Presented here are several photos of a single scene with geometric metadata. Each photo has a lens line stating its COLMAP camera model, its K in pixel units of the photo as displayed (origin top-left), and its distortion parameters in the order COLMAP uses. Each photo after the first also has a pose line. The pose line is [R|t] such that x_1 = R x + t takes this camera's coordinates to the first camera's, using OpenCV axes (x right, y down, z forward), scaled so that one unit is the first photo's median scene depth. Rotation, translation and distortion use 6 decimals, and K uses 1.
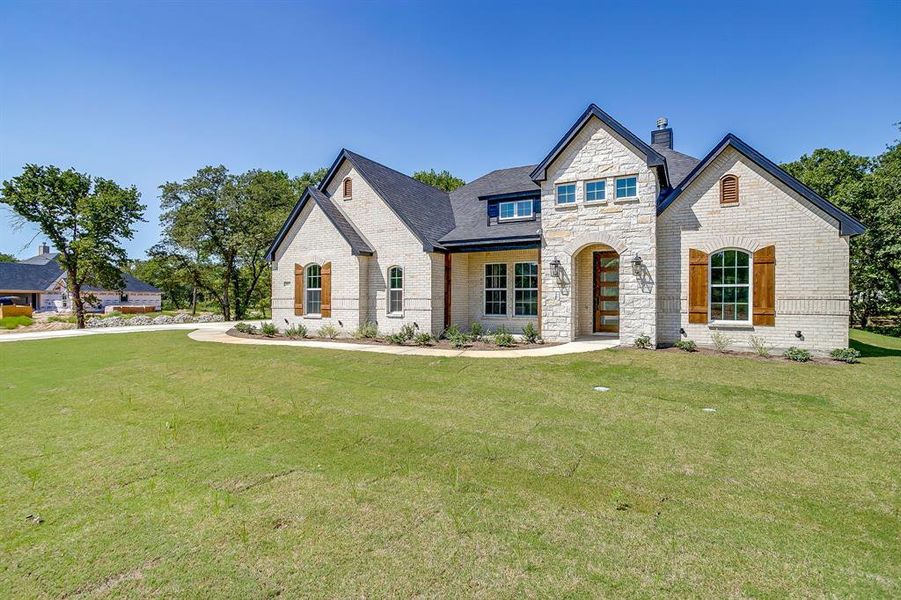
lens RADIAL K [[452.5, 0, 445.4], [0, 452.5, 298.4], [0, 0, 1]] dist [-0.059800, 0.043555]
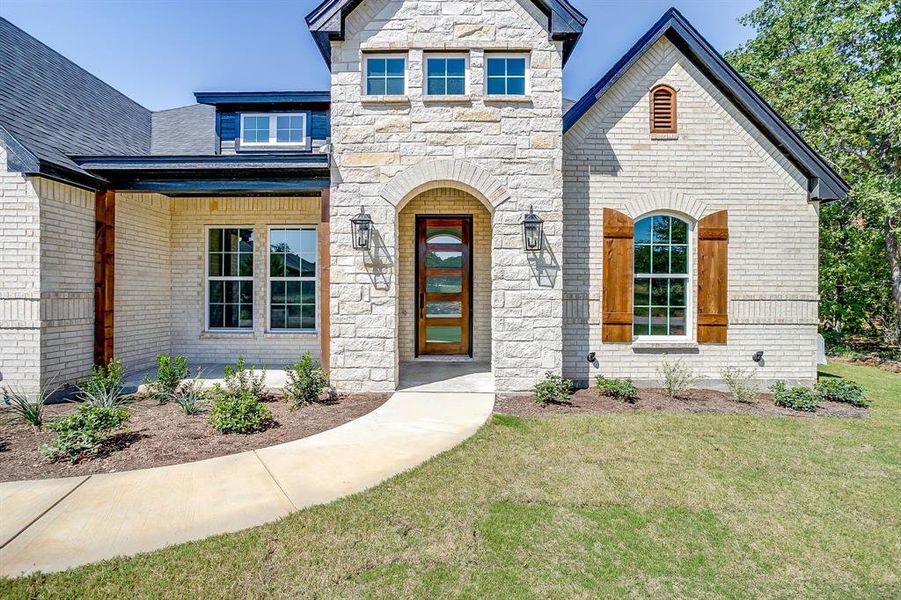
lens RADIAL K [[452.5, 0, 445.4], [0, 452.5, 298.4], [0, 0, 1]] dist [-0.059800, 0.043555]
pose [[0.869933, -0.001378, 0.493169, 0.099206], [-0.002425, 0.999972, 0.007071, -0.002787], [-0.493165, -0.007348, 0.869905, 0.600556]]
